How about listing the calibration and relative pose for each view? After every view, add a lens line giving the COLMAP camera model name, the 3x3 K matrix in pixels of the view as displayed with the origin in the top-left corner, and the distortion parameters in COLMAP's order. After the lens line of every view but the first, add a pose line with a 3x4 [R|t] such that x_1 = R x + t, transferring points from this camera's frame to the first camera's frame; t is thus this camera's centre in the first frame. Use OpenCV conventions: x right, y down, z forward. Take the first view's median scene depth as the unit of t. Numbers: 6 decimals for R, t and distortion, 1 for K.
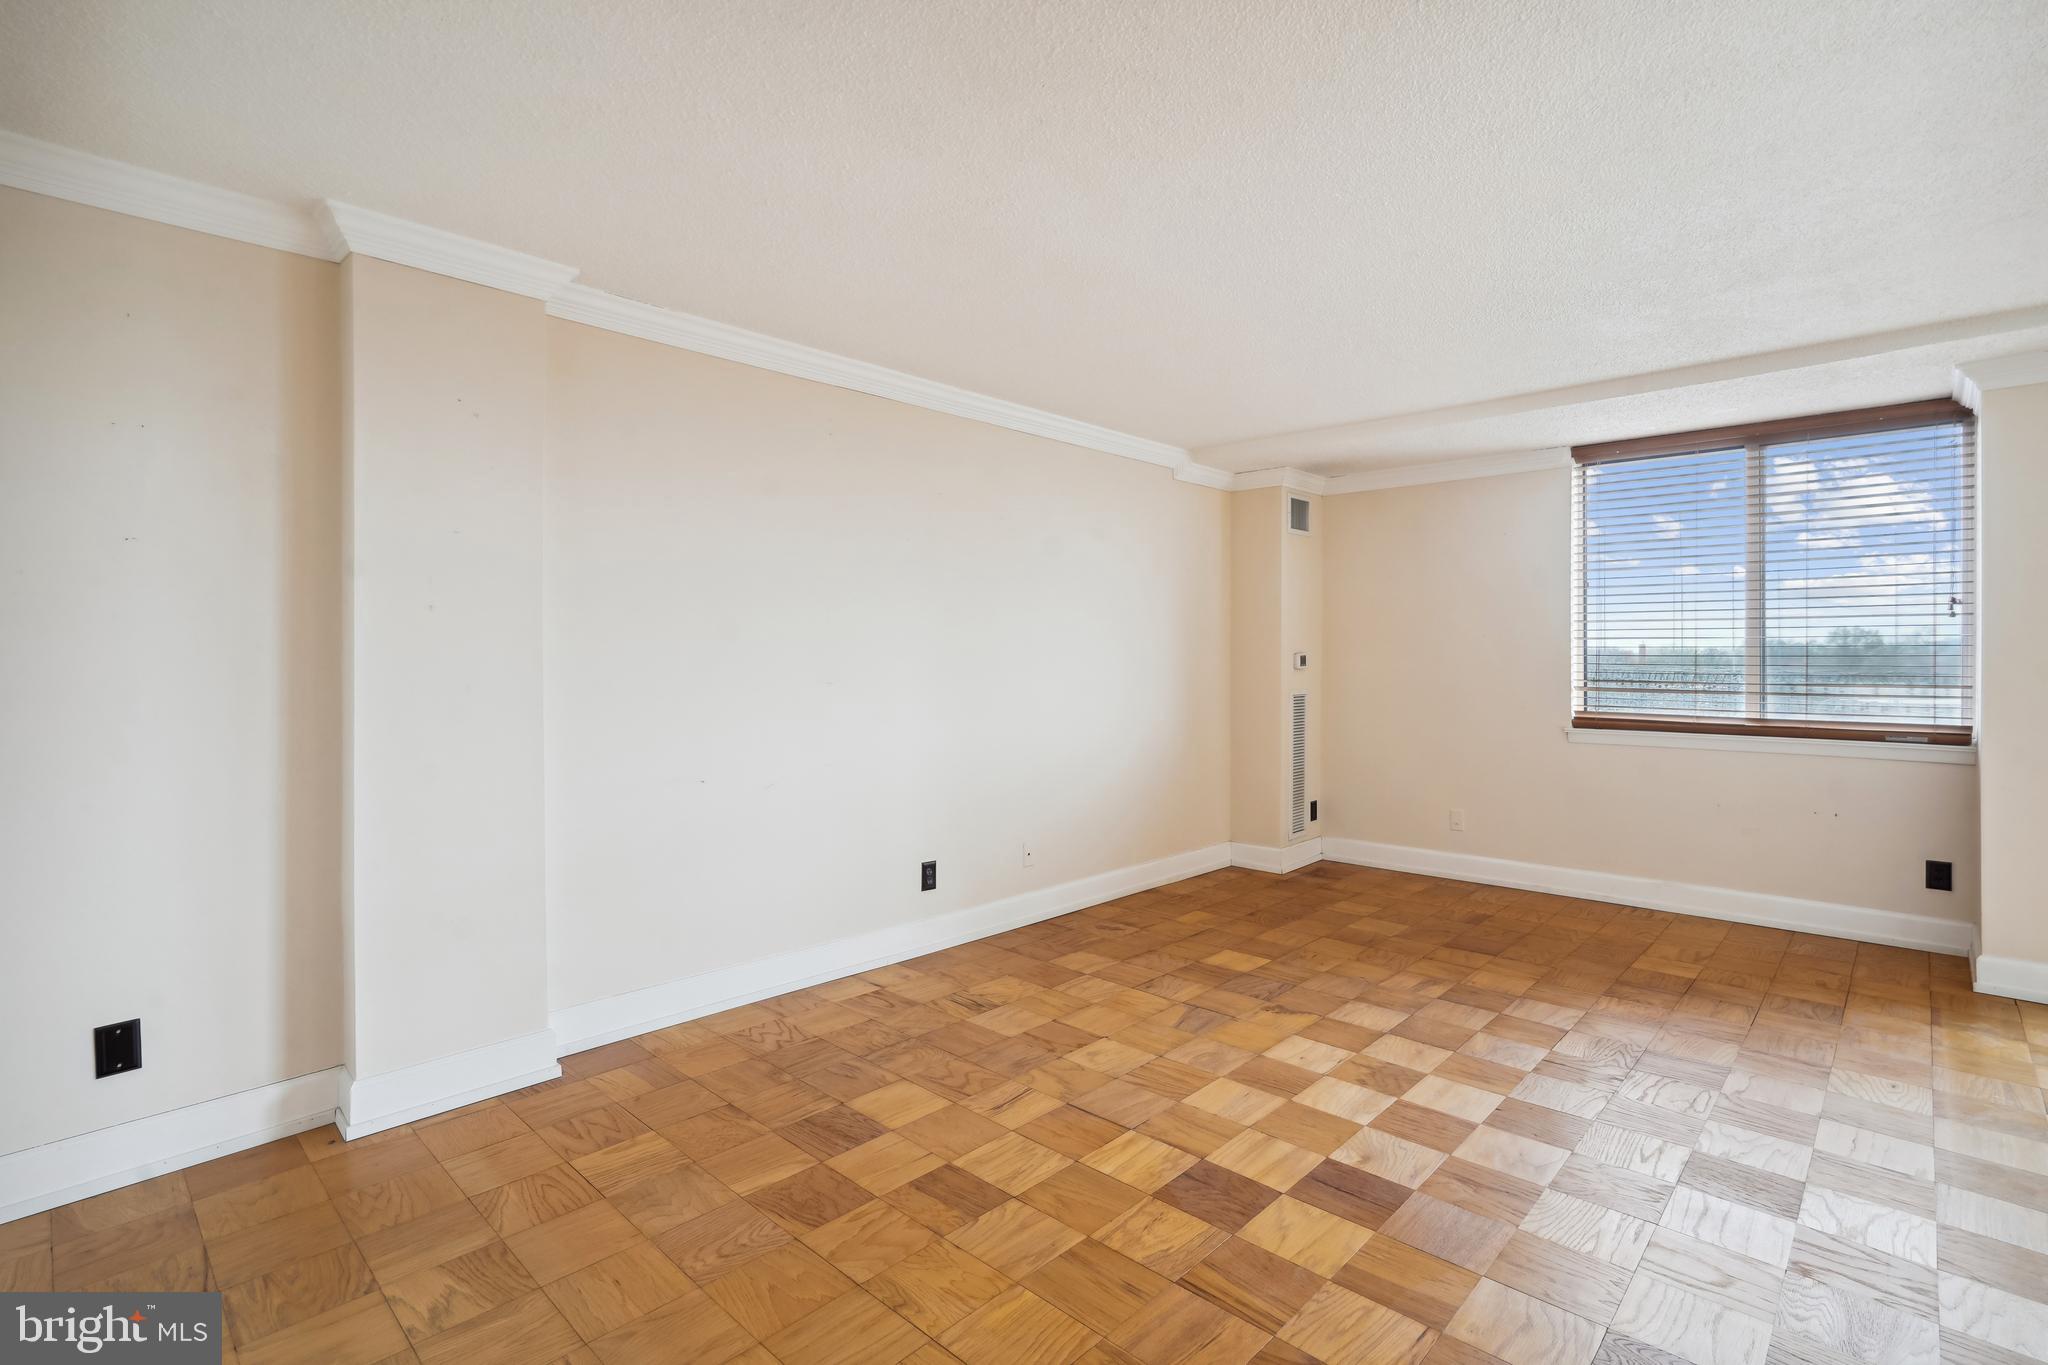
lens RADIAL K [[969.7, 0, 991.7], [0, 969.7, 660.4], [0, 0, 1]] dist [-0.044303, 0.021343]
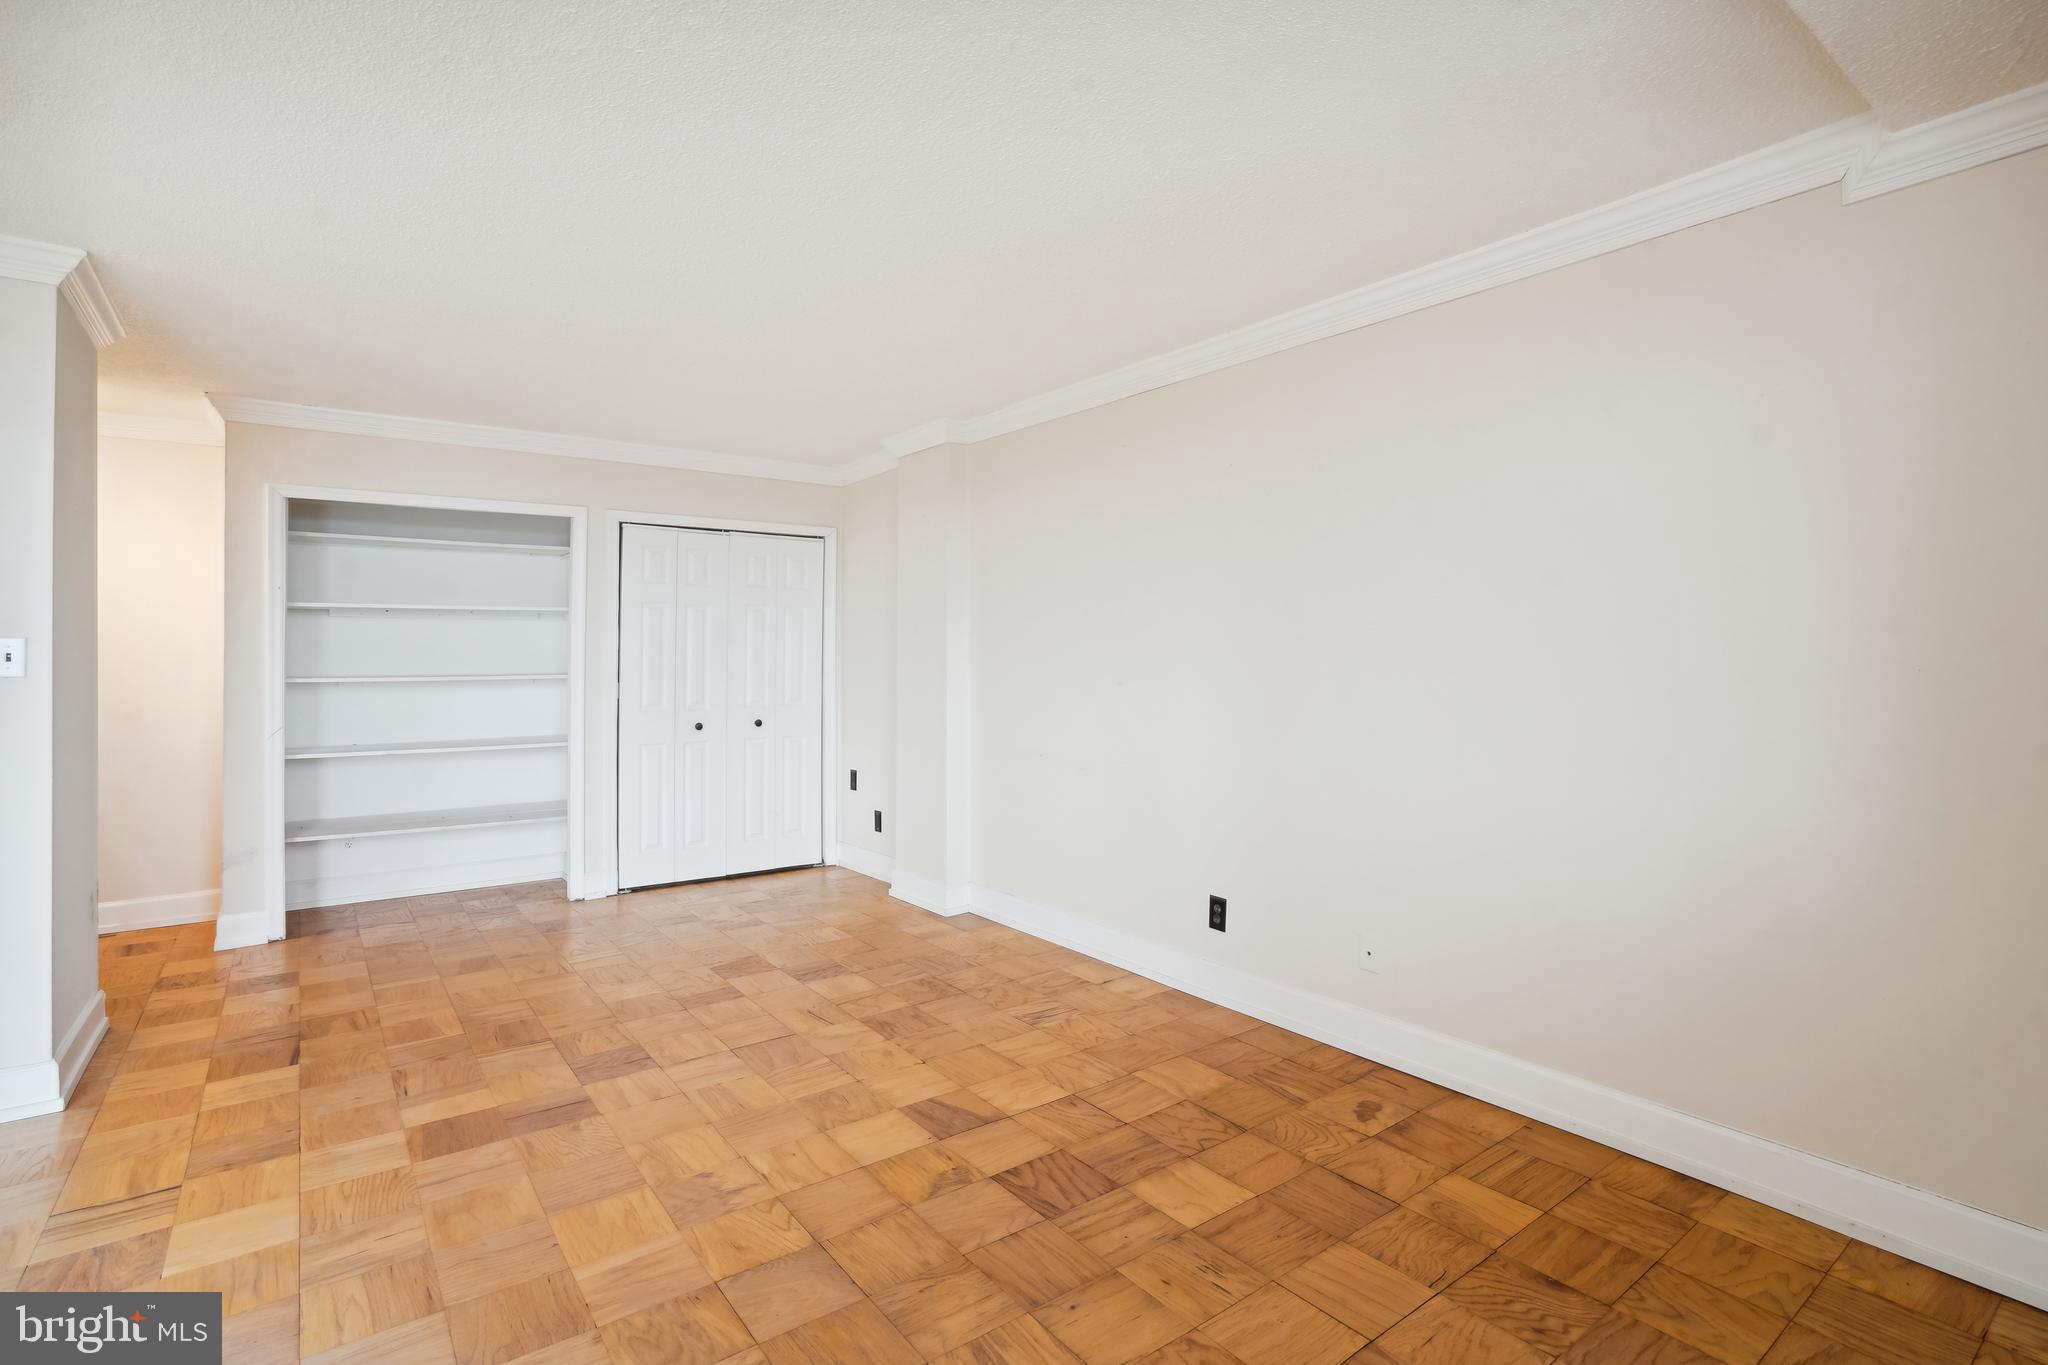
lens RADIAL K [[980.6, 0, 1024.0], [0, 980.6, 682.5], [0, 0, 1]] dist [-0.037680, 0.022394]
pose [[-0.150140, 0.021019, -0.988441, 0.820732], [-0.002374, 0.999763, 0.021620, 0.005320], [0.988662, 0.005593, -0.150055, 0.990632]]
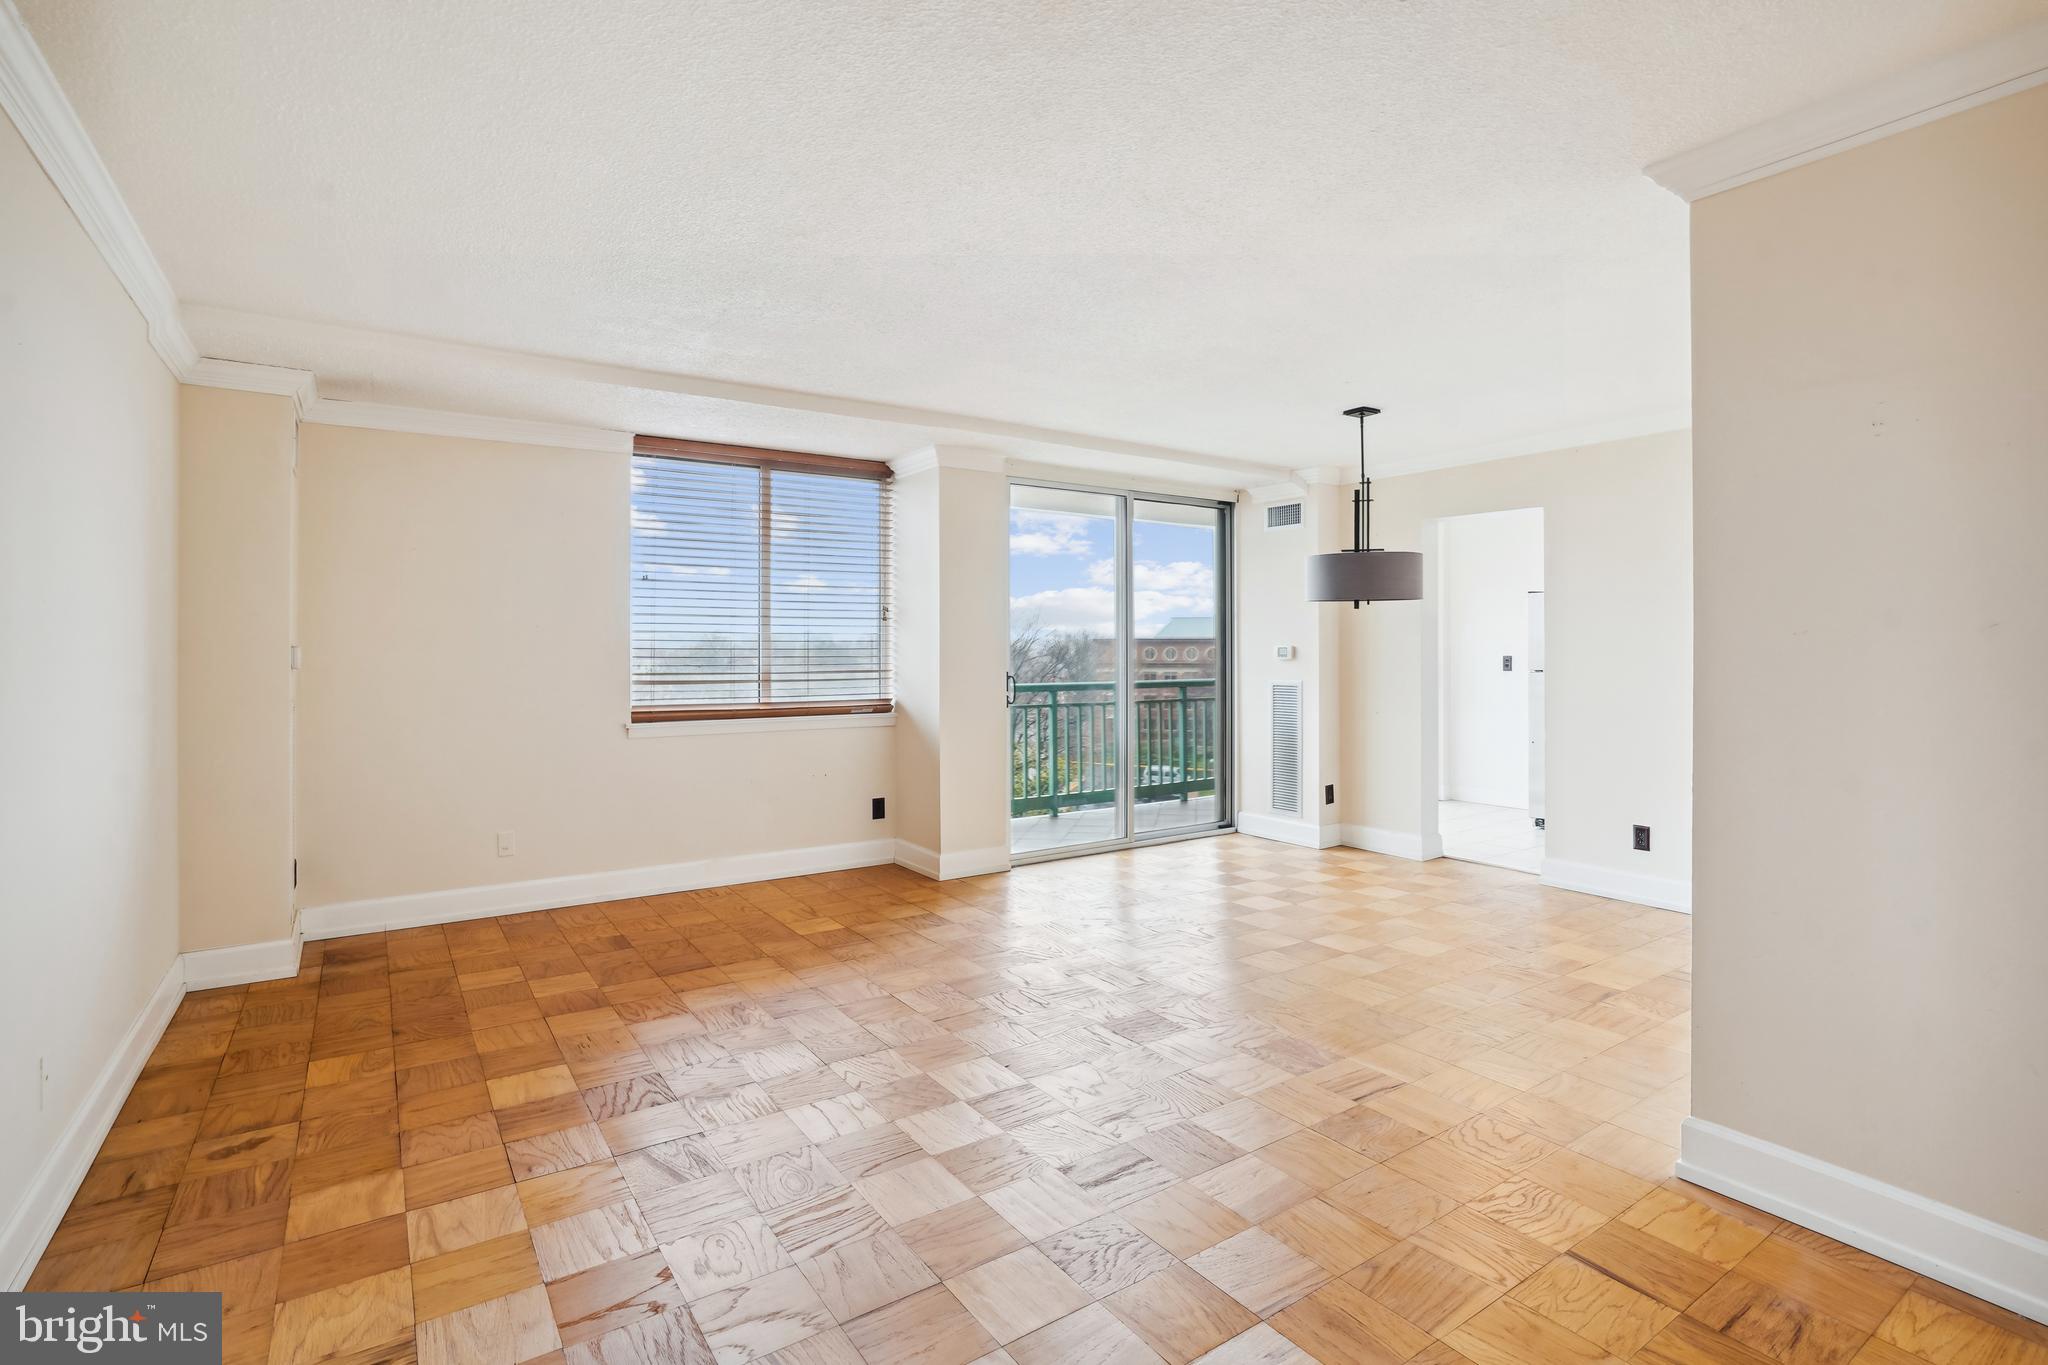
lens RADIAL K [[1002.9, 0, 1029.0], [0, 1002.9, 655.2], [0, 0, 1]] dist [-0.040241, 0.023995]
pose [[0.190270, -0.009376, 0.981687, -0.383914], [0.009304, 0.999927, 0.007747, -0.003985], [-0.981688, 0.007659, 0.190344, 0.505941]]
